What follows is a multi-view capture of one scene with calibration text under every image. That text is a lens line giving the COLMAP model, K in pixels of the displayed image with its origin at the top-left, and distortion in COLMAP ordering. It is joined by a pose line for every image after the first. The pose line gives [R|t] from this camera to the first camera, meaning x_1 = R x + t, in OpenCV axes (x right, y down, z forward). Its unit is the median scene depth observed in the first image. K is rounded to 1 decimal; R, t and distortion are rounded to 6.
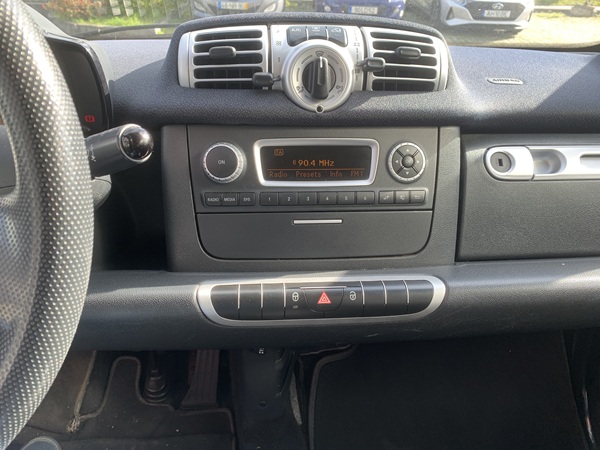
lens RADIAL K [[463.9, 0, 294.3], [0, 463.9, 219.8], [0, 0, 1]] dist [0.014481, -0.022294]
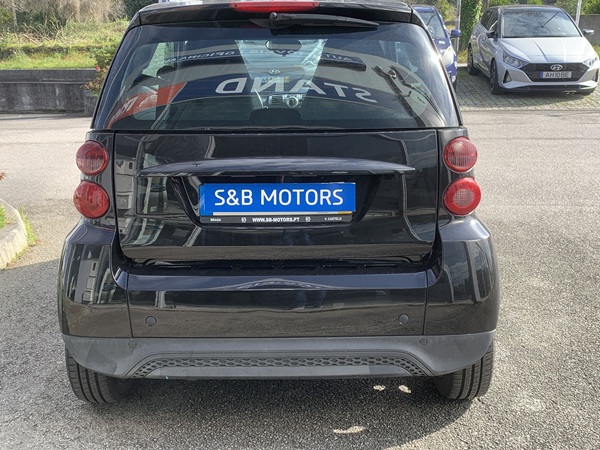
lens RADIAL K [[712.0, 0, 300.0], [0, 712.0, 225.0], [0, 0, 1]] dist [0.096846, -0.004931]
pose [[0.995727, -0.012435, -0.091502, 0.915699], [-0.007522, 0.976679, -0.214573, 3.010816], [0.092036, 0.214344, 0.972412, -7.131748]]
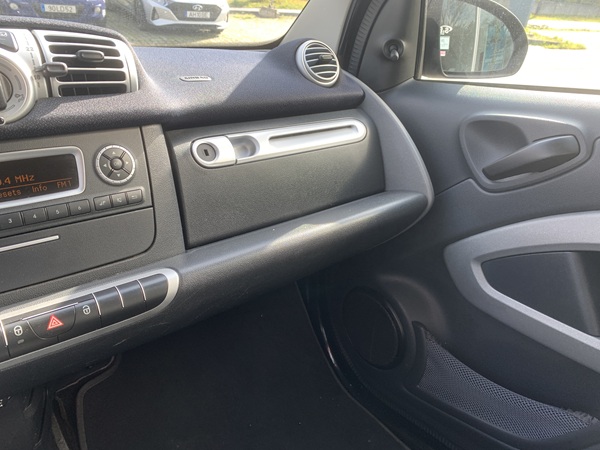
lens RADIAL K [[460.8, 0, 293.6], [0, 460.8, 218.7], [0, 0, 1]] dist [0.018264, -0.014844]
pose [[0.845882, -0.206526, 0.491763, 0.051511], [0.206660, 0.976878, 0.054783, 0.013822], [-0.491706, 0.055288, 0.869004, -0.048734]]
